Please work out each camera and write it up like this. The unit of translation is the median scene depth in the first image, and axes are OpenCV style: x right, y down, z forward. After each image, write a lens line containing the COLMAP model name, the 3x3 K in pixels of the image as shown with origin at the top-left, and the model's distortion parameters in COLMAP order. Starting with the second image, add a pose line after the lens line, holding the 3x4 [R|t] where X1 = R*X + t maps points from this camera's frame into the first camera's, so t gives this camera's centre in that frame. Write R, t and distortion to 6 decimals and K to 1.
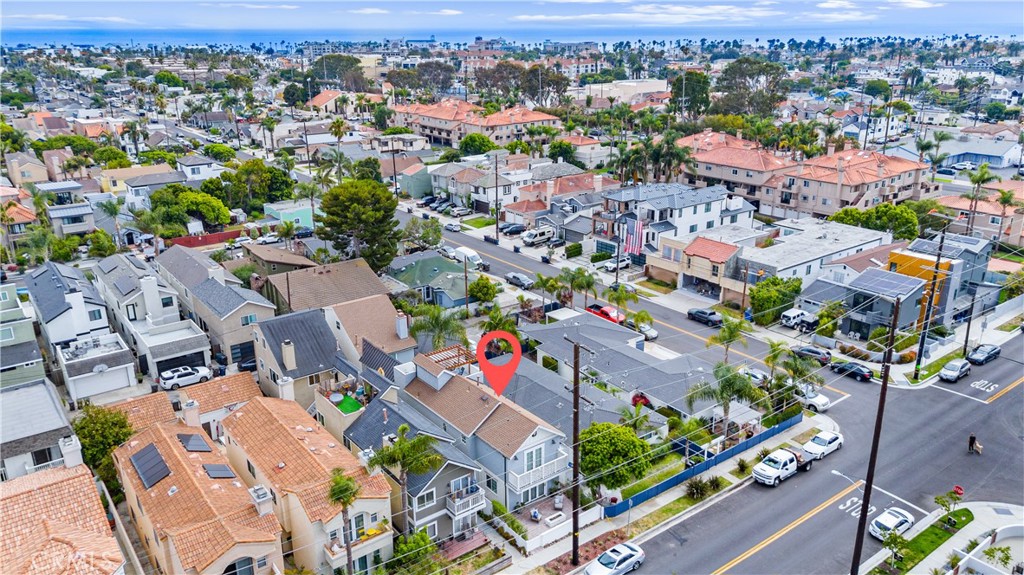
lens RADIAL K [[745.5, 0, 512.0], [0, 745.5, 287.5], [0, 0, 1]] dist [0.002304, -0.010101]
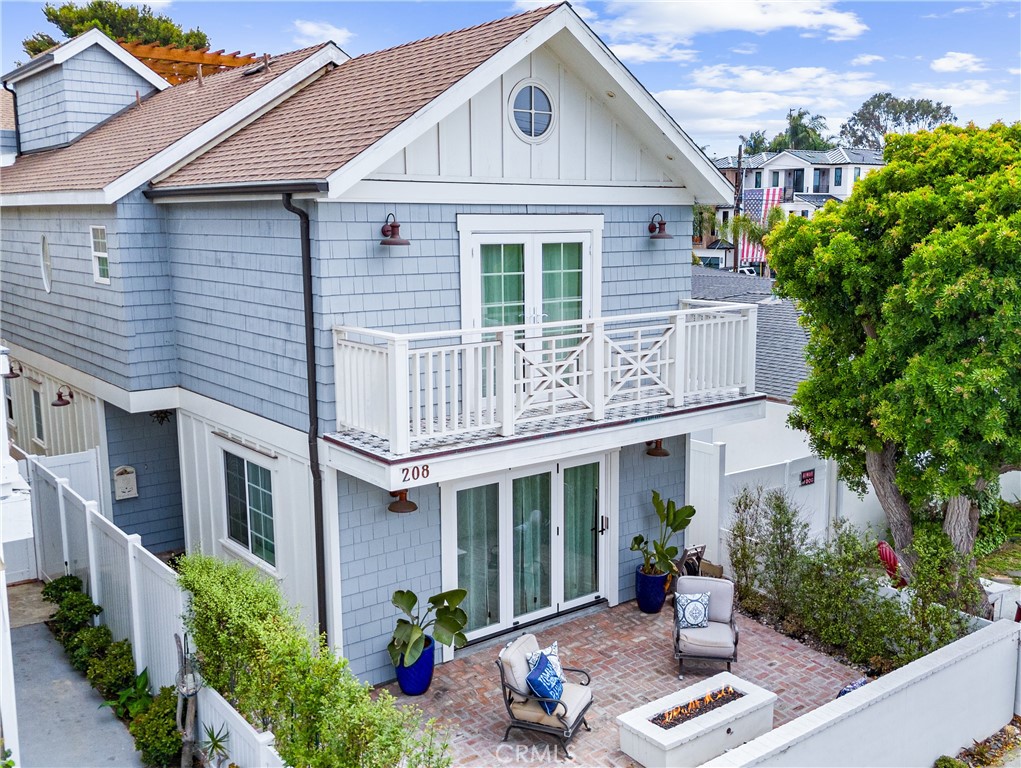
lens RADIAL K [[995.9, 0, 562.9], [0, 995.9, 382.2], [0, 0, 1]] dist [0.008795, 0.010927]
pose [[0.999298, 0.000173, 0.037460, 0.028028], [0.006344, 0.984766, -0.173767, 0.277090], [-0.036920, 0.173883, 0.984074, 0.803891]]
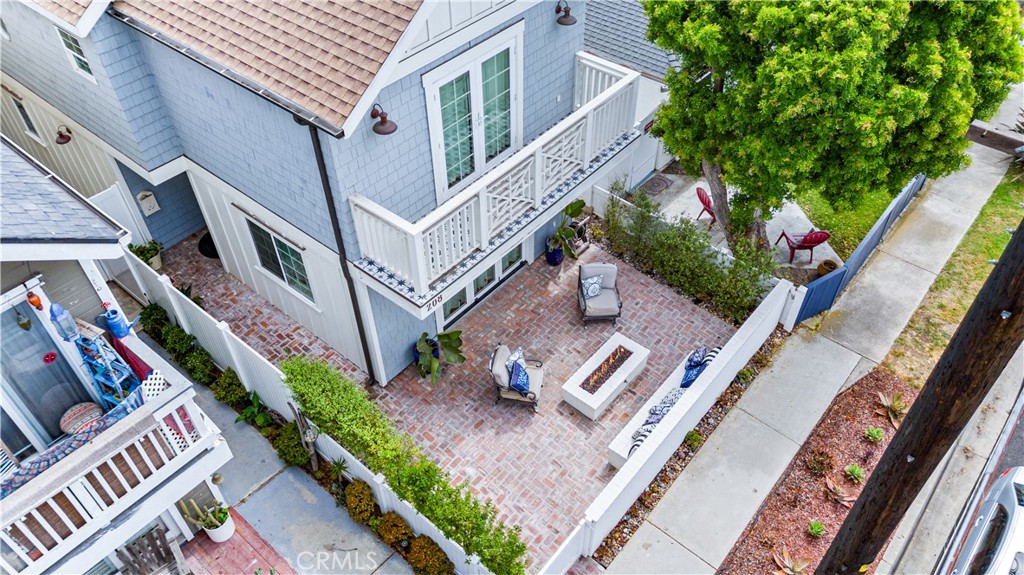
lens RADIAL K [[745.5, 0, 512.0], [0, 745.5, 287.5], [0, 0, 1]] dist [0.002304, -0.010101]
pose [[0.974746, -0.160069, 0.155719, 0.001627], [0.074434, 0.890304, 0.449243, 0.183827], [-0.210547, -0.426307, 0.879734, 0.808099]]
